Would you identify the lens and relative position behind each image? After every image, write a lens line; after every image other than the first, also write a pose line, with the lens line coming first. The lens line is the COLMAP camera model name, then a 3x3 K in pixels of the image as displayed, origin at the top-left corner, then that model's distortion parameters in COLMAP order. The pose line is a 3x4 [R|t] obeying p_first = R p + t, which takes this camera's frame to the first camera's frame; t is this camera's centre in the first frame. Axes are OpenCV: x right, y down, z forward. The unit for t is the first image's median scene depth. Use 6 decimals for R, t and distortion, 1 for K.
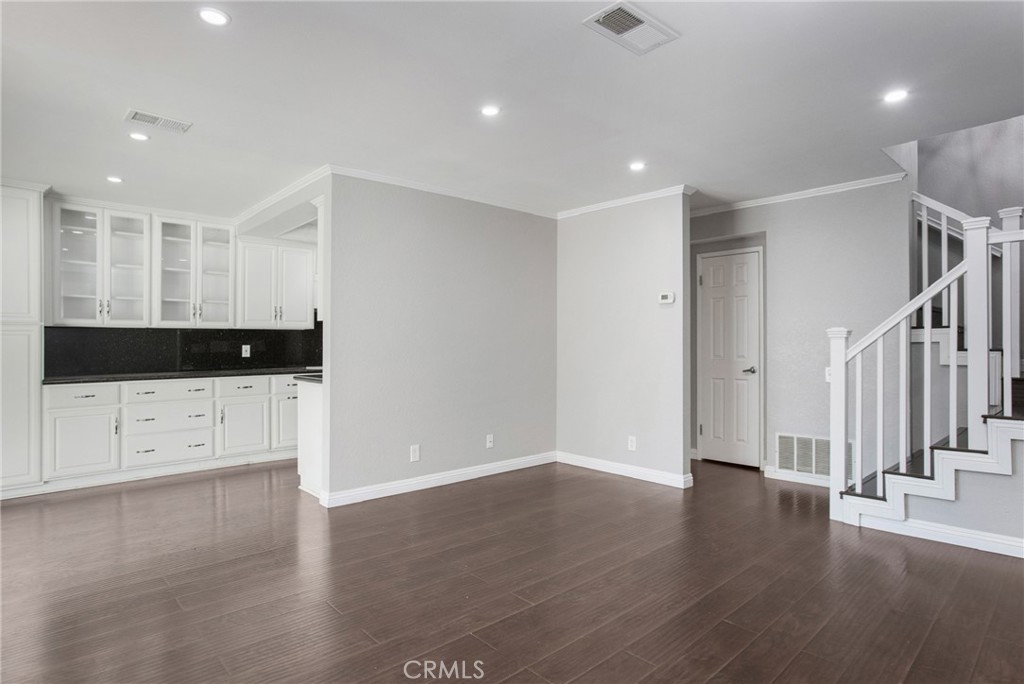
lens RADIAL K [[549.3, 0, 520.8], [0, 549.3, 344.2], [0, 0, 1]] dist [-0.000830, 0.000335]
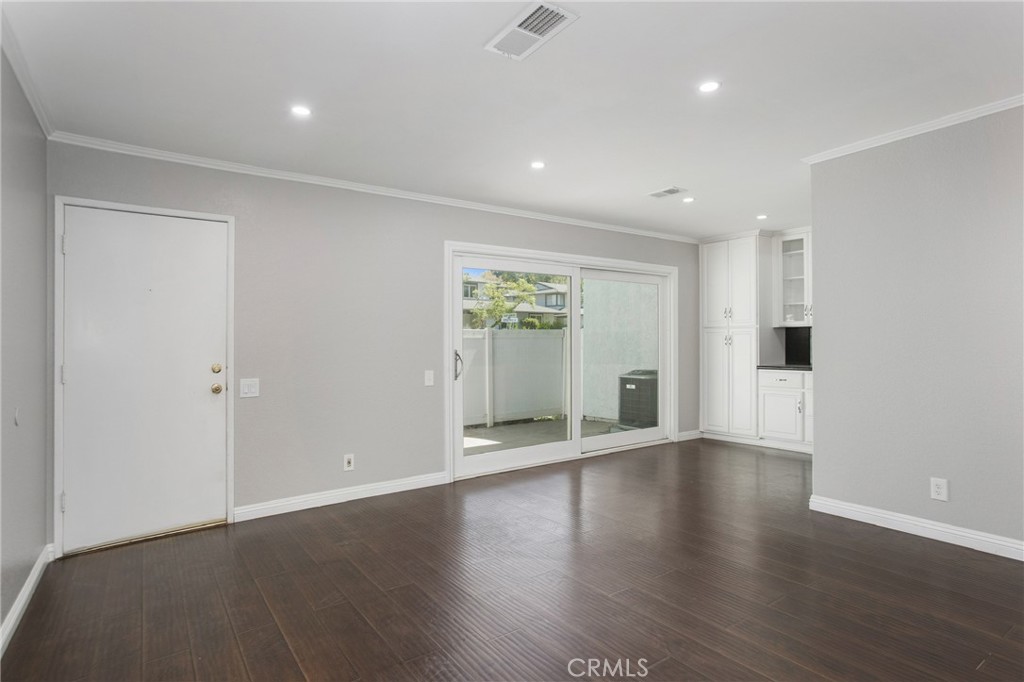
lens RADIAL K [[549.3, 0, 514.8], [0, 549.3, 342.1], [0, 0, 1]] dist [-0.000830, 0.000335]
pose [[-0.155366, -0.003117, -0.987852, 0.642037], [0.006971, 0.999967, -0.004252, 0.004155], [0.987832, -0.007547, -0.155339, 0.595592]]
